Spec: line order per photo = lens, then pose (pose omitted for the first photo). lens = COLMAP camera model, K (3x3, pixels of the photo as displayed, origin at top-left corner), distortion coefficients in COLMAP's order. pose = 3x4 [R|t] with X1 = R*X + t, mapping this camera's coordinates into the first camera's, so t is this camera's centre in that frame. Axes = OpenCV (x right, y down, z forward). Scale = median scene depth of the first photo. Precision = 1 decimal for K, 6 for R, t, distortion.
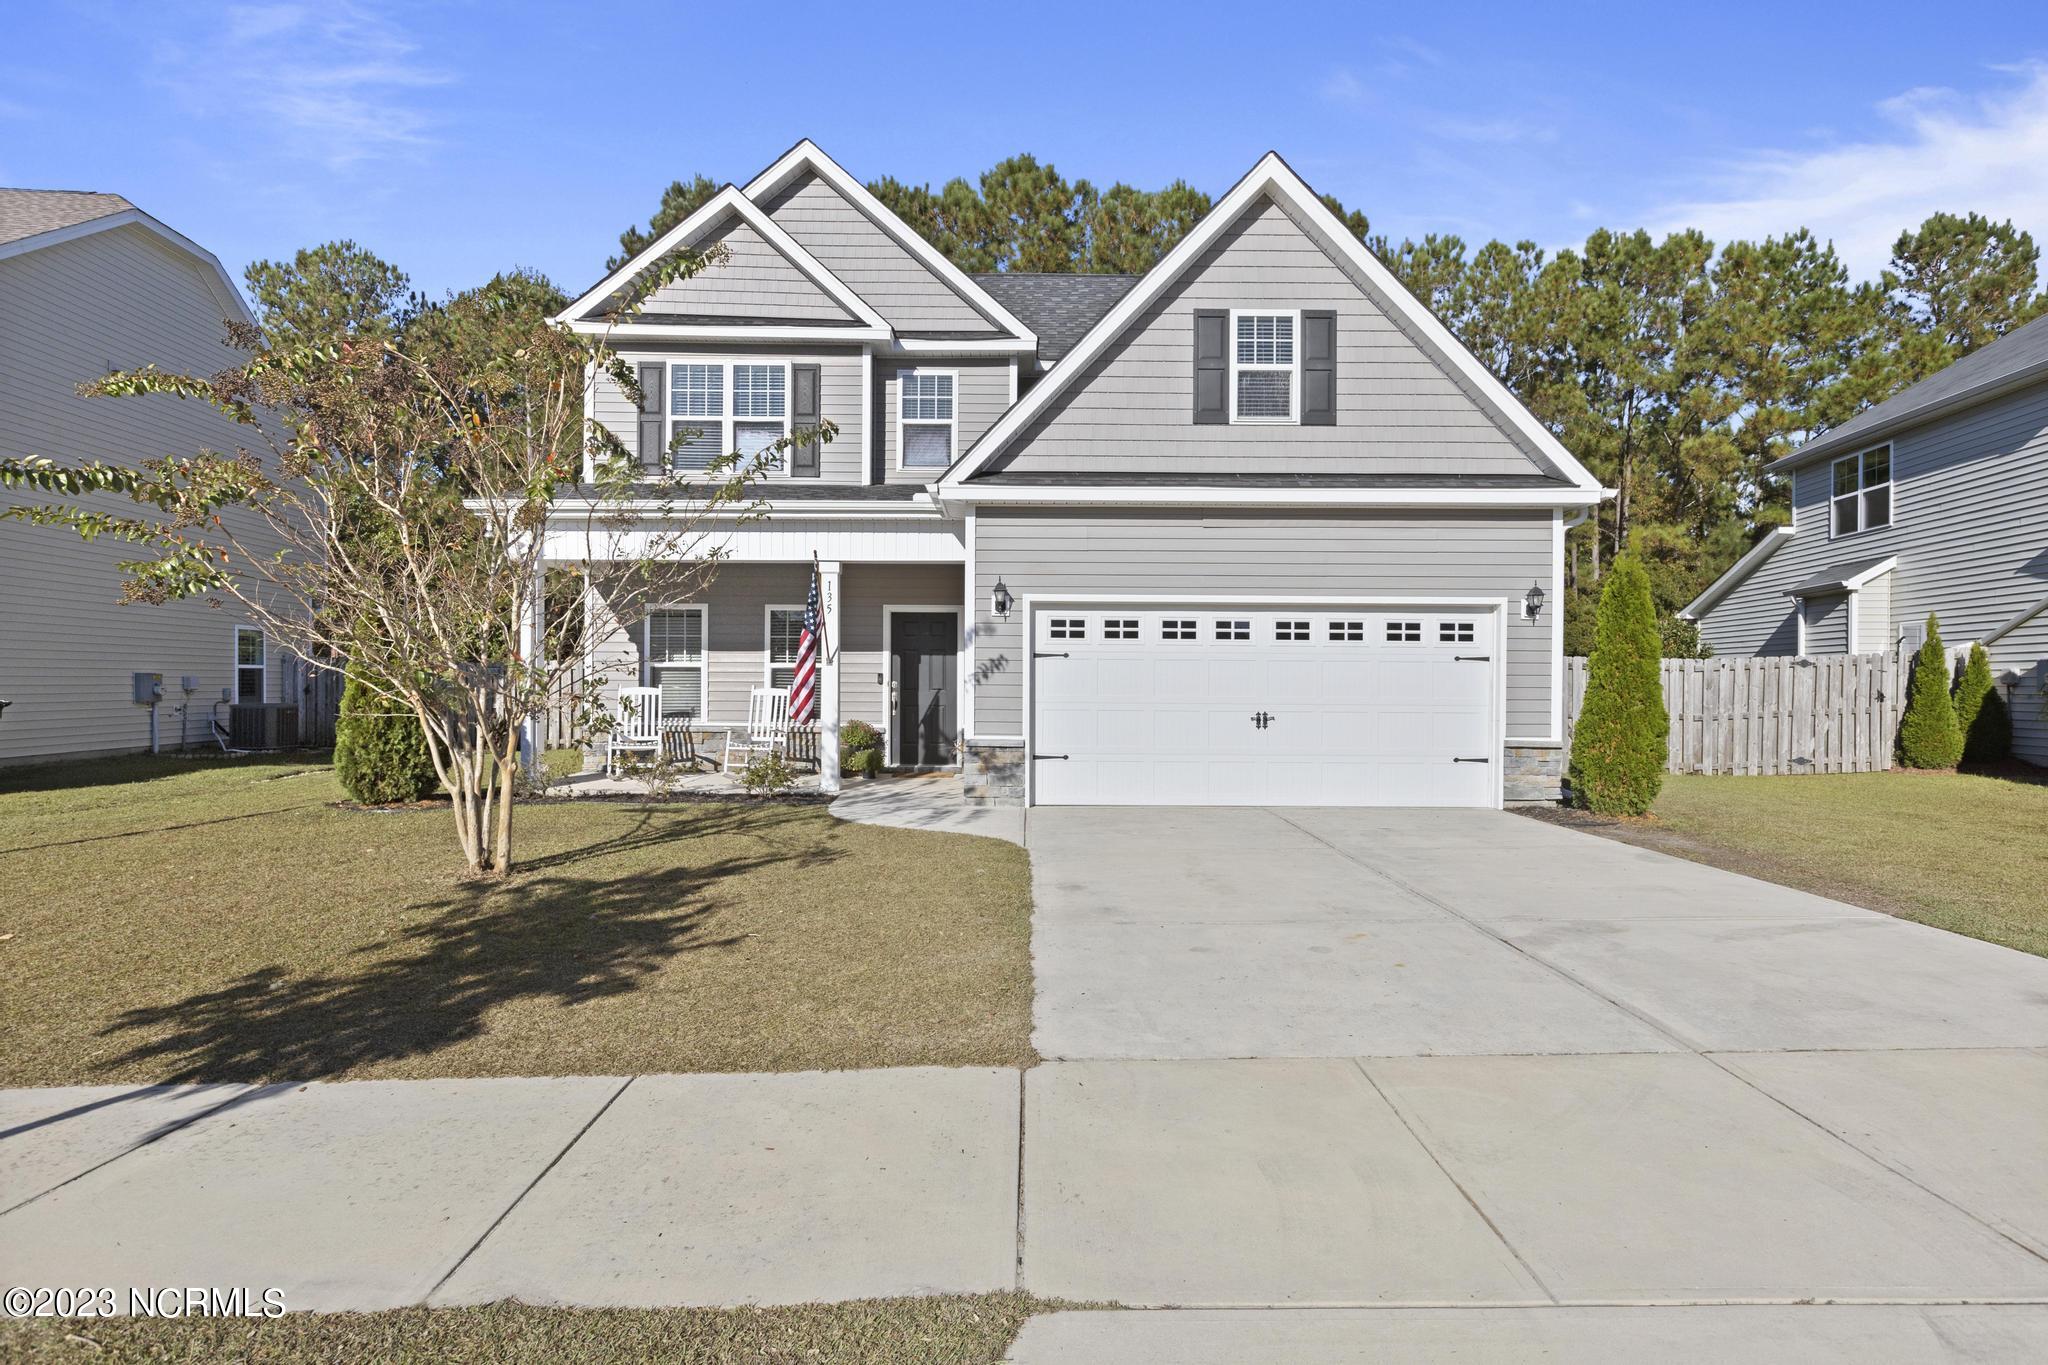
lens RADIAL K [[1117.4, 0, 1025.5], [0, 1117.4, 692.5], [0, 0, 1]] dist [0.003782, 0.000179]
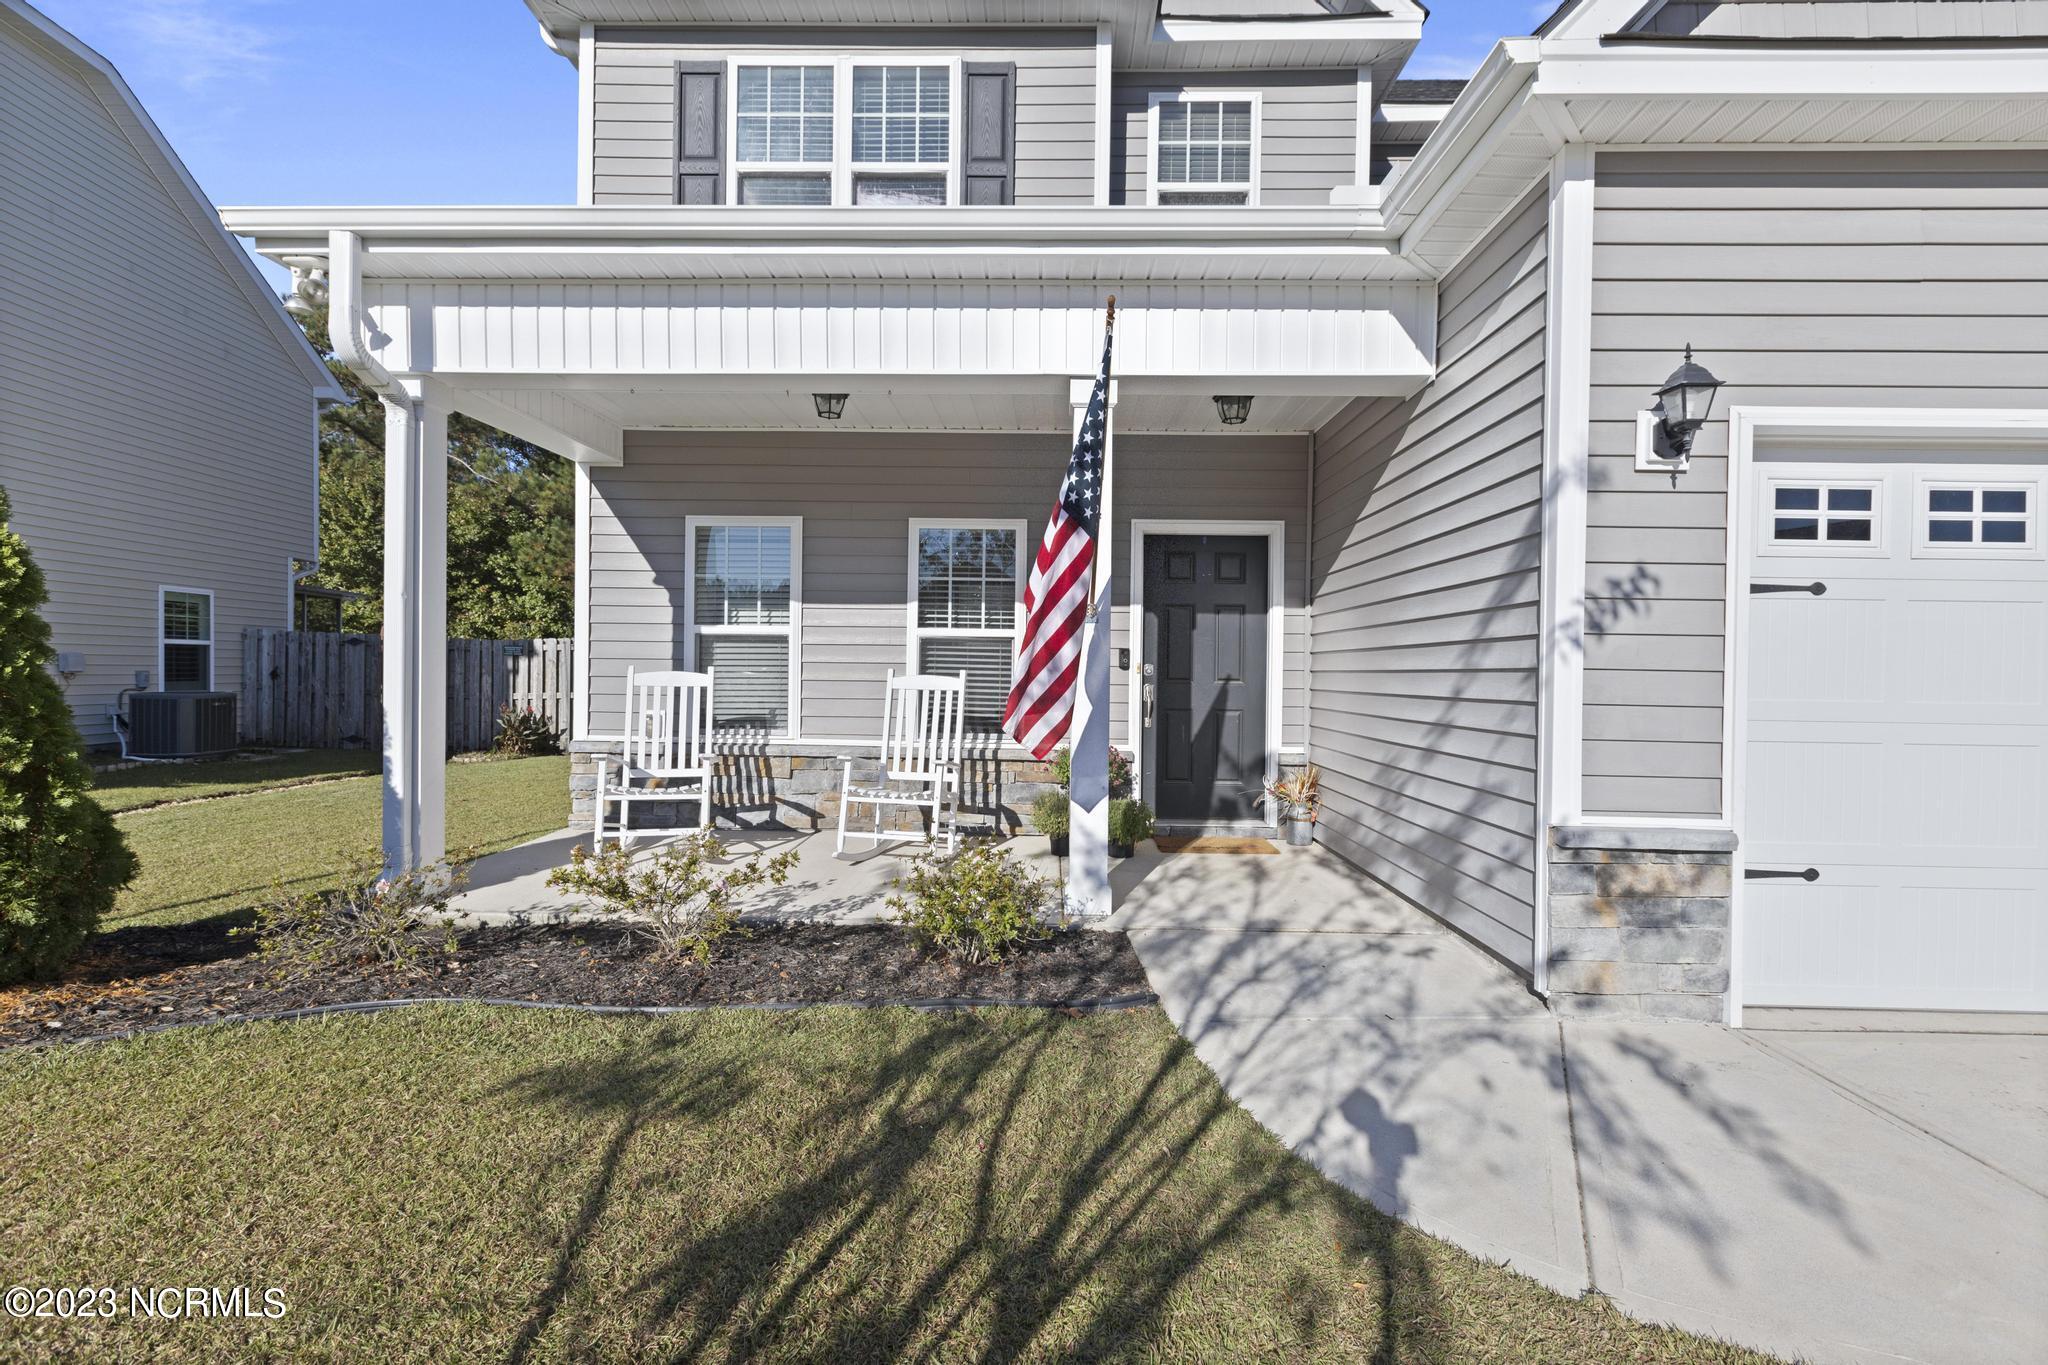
lens RADIAL K [[936.4, 0, 1026.8], [0, 936.4, 672.7], [0, 0, 1]] dist [0.004152, 0.000634]
pose [[0.999781, 0.005339, -0.020244, -0.167646], [-0.005466, 0.999966, -0.006201, -0.002393], [0.020210, 0.006311, 0.999776, 0.556354]]
